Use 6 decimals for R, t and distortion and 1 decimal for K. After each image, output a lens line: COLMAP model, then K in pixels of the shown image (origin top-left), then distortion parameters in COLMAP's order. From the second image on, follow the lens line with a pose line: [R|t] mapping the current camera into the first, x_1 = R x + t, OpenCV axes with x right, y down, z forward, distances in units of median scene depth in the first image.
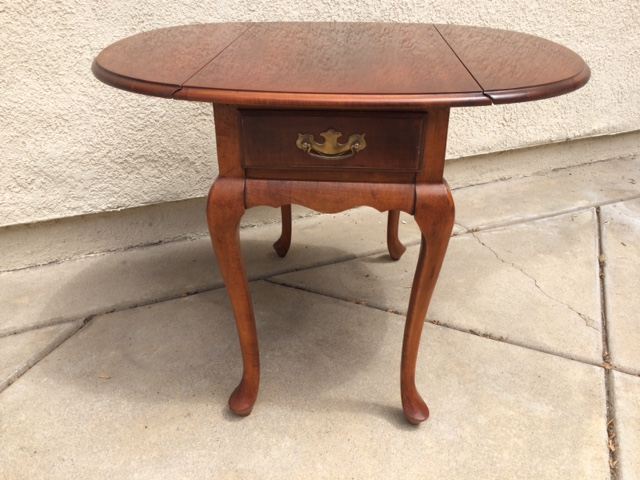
lens RADIAL K [[556.3, 0, 337.1], [0, 556.3, 239.5], [0, 0, 1]] dist [0.086439, -0.130838]
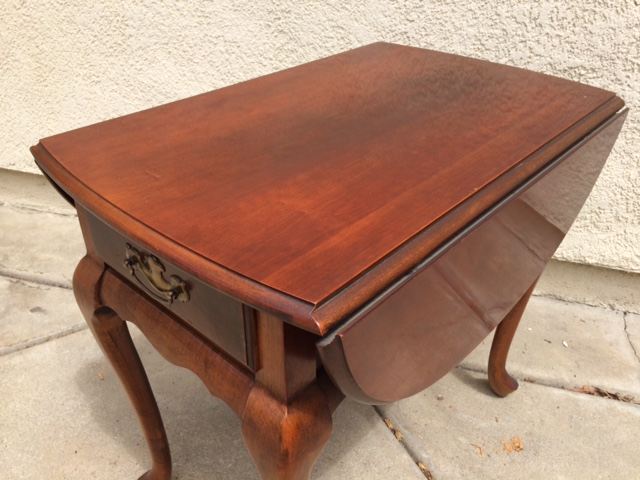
lens RADIAL K [[566.2, 0, 320.5], [0, 566.2, 242.2], [0, 0, 1]] dist [0.071734, -0.130612]
pose [[0.770373, 0.351770, -0.531773, 0.294455], [-0.313830, 0.935208, 0.164002, -0.229469], [0.555010, 0.040543, 0.830855, 0.320488]]
